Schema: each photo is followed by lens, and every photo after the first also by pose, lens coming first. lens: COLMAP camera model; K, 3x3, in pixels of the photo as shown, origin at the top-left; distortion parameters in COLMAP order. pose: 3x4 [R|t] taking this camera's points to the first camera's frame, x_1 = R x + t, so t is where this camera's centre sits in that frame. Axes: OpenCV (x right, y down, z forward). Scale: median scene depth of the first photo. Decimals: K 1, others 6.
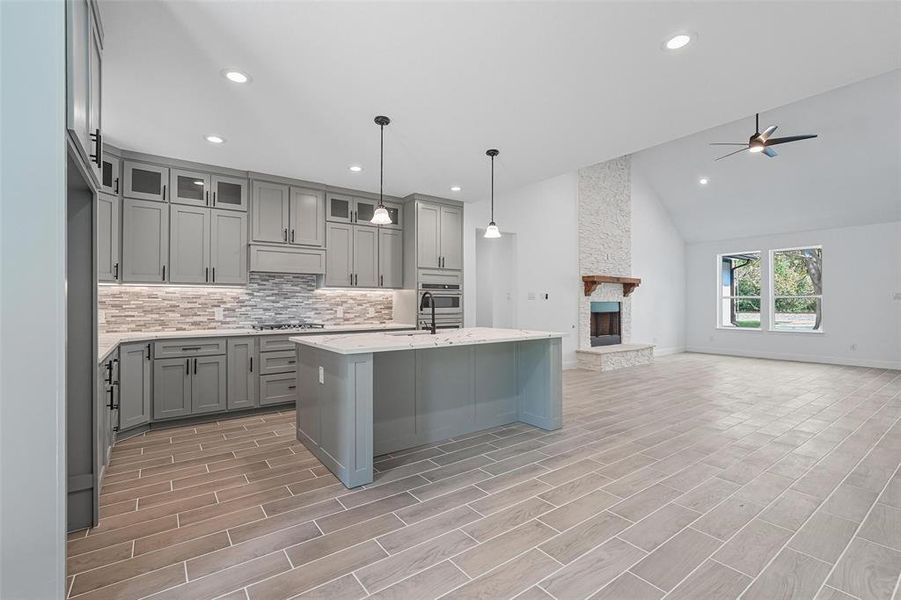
lens RADIAL K [[402.0, 0, 445.5], [0, 402.0, 301.0], [0, 0, 1]] dist [-0.012300, 0.004749]
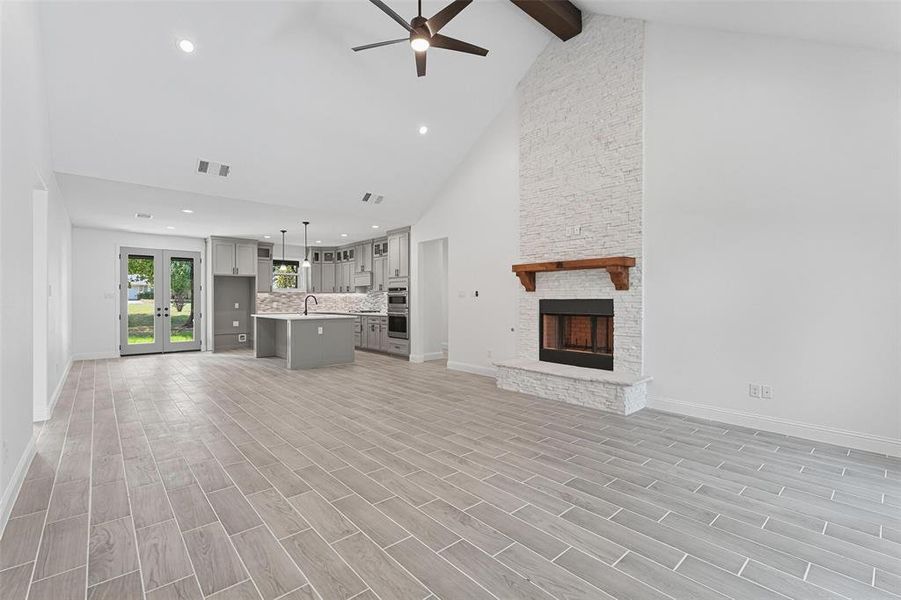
lens RADIAL K [[402.0, 0, 449.9], [0, 402.0, 298.5], [0, 0, 1]] dist [-0.012300, 0.004749]
pose [[0.102085, 0.000943, -0.994775, 1.589889], [0.009454, 0.999953, 0.001918, -0.003303], [0.994731, -0.009601, 0.102071, 1.123195]]
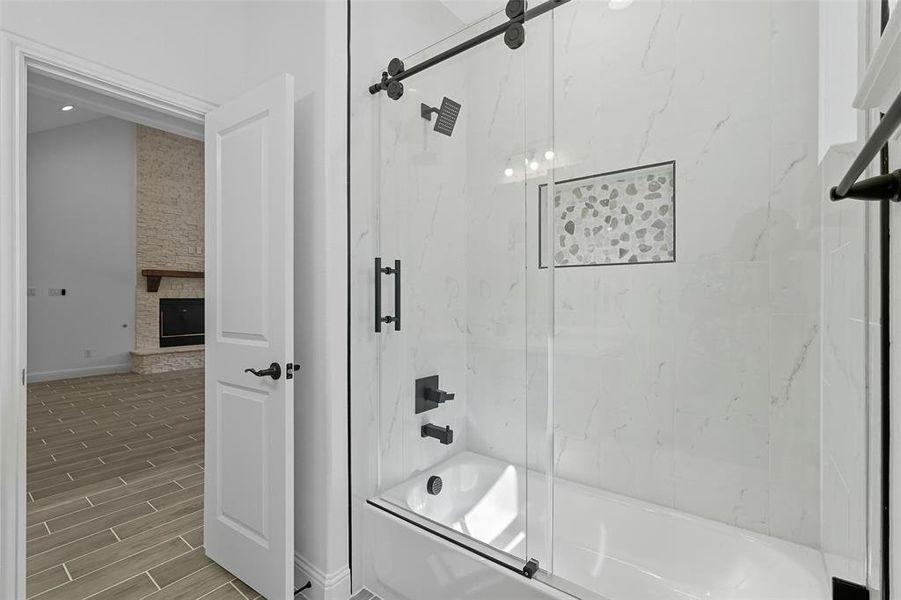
lens RADIAL K [[402.0, 0, 450.7], [0, 402.0, 298.3], [0, 0, 1]] dist [-0.012300, 0.004749]
pose [[0.952474, -0.001204, 0.304619, 1.056021], [0.000037, 0.999993, 0.003835, -0.002206], [-0.304621, -0.003641, 0.952467, -0.108953]]
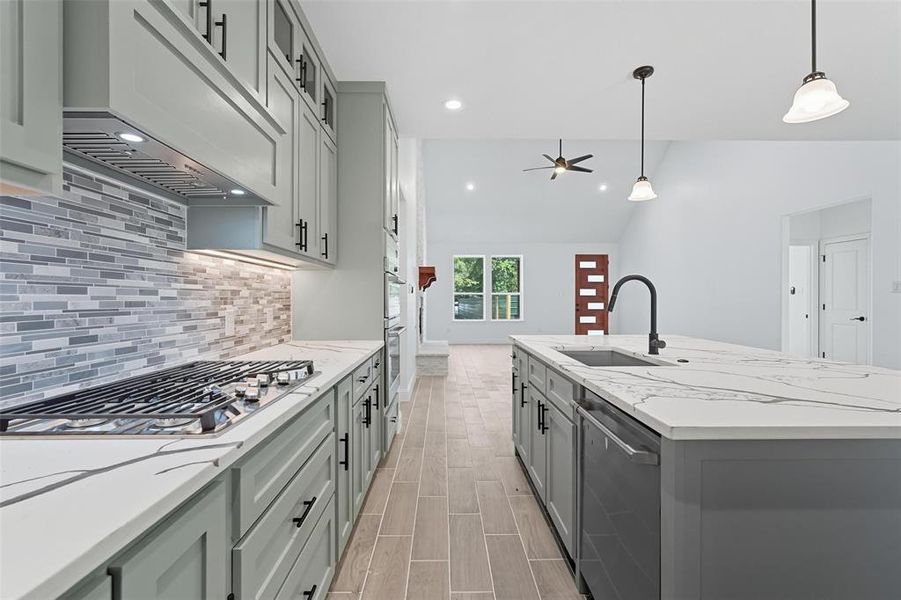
lens RADIAL K [[402.0, 0, 444.1], [0, 402.0, 297.3], [0, 0, 1]] dist [-0.012300, 0.004749]
pose [[0.582660, 0.003614, 0.812708, -0.462510], [-0.003132, 0.999993, -0.002202, 0.006644], [-0.812710, -0.001262, 0.582667, 0.663714]]
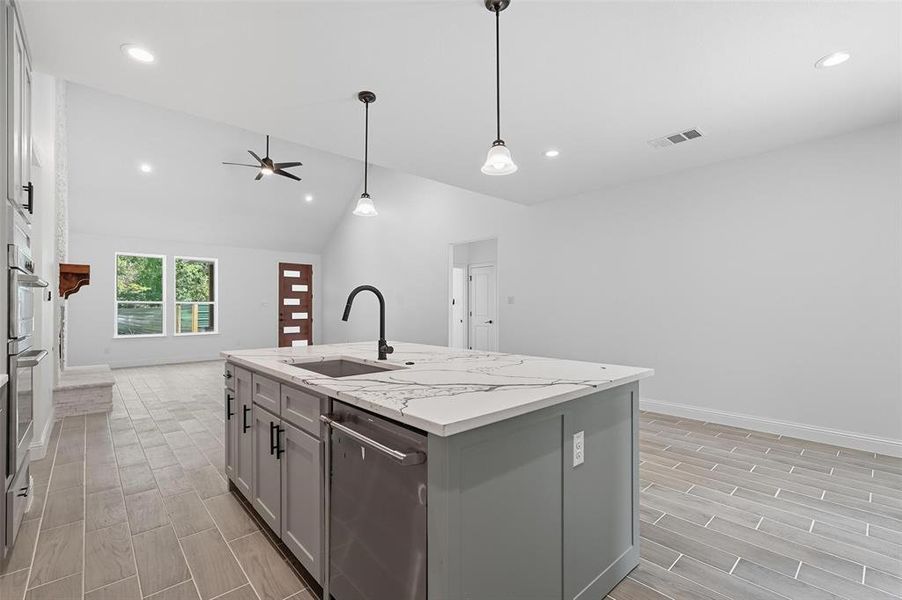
lens RADIAL K [[402.4, 0, 449.7], [0, 402.4, 303.4], [0, 0, 1]] dist [-0.012300, 0.004749]
pose [[-0.105375, 0.012449, 0.994355, -0.456815], [-0.000983, 0.999920, -0.012622, 0.006729], [-0.994432, -0.002308, -0.105354, 0.691606]]
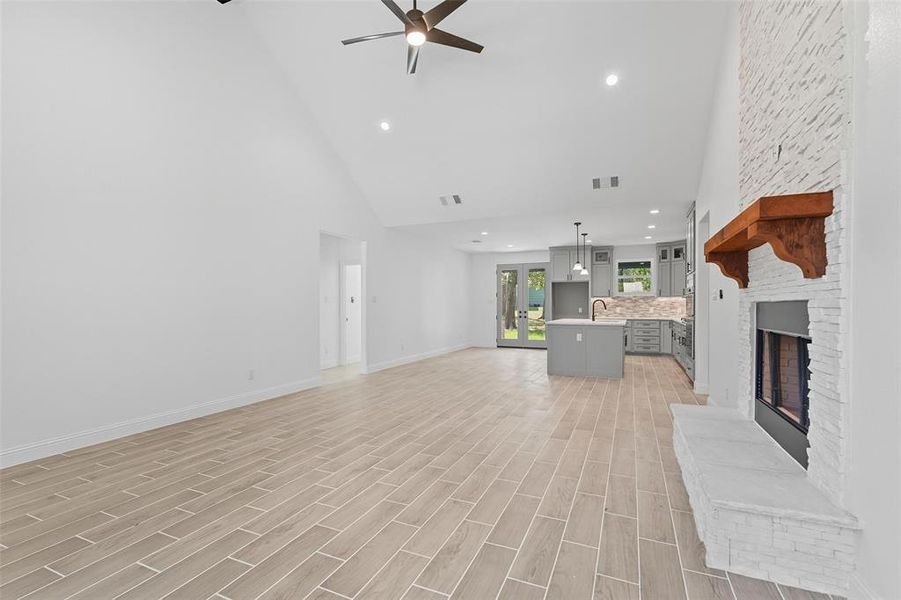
lens RADIAL K [[413.6, 0, 445.3], [0, 413.6, 305.2], [0, 0, 1]] dist [-0.007850, 0.000124]
pose [[-0.864008, 0.002995, -0.503470, 1.200969], [0.006774, 0.999961, -0.005677, 0.007340], [0.503433, -0.008315, -0.863994, 1.755944]]
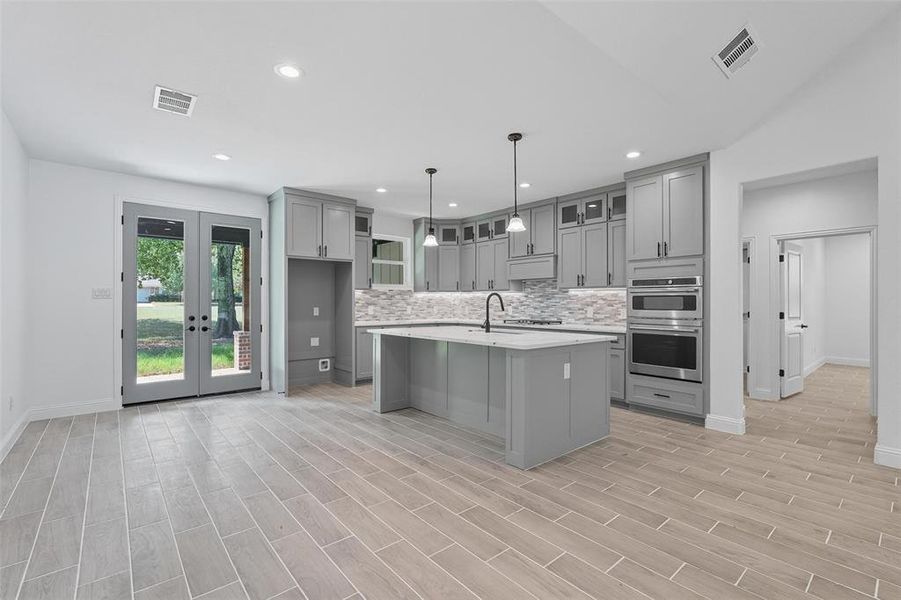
lens RADIAL K [[402.0, 0, 450.7], [0, 402.0, 301.4], [0, 0, 1]] dist [-0.012300, 0.004749]
pose [[0.086956, -0.000637, -0.996212, 0.754294], [0.006021, 0.999982, -0.000114, -0.002033], [0.996194, -0.005989, 0.086958, 0.584370]]
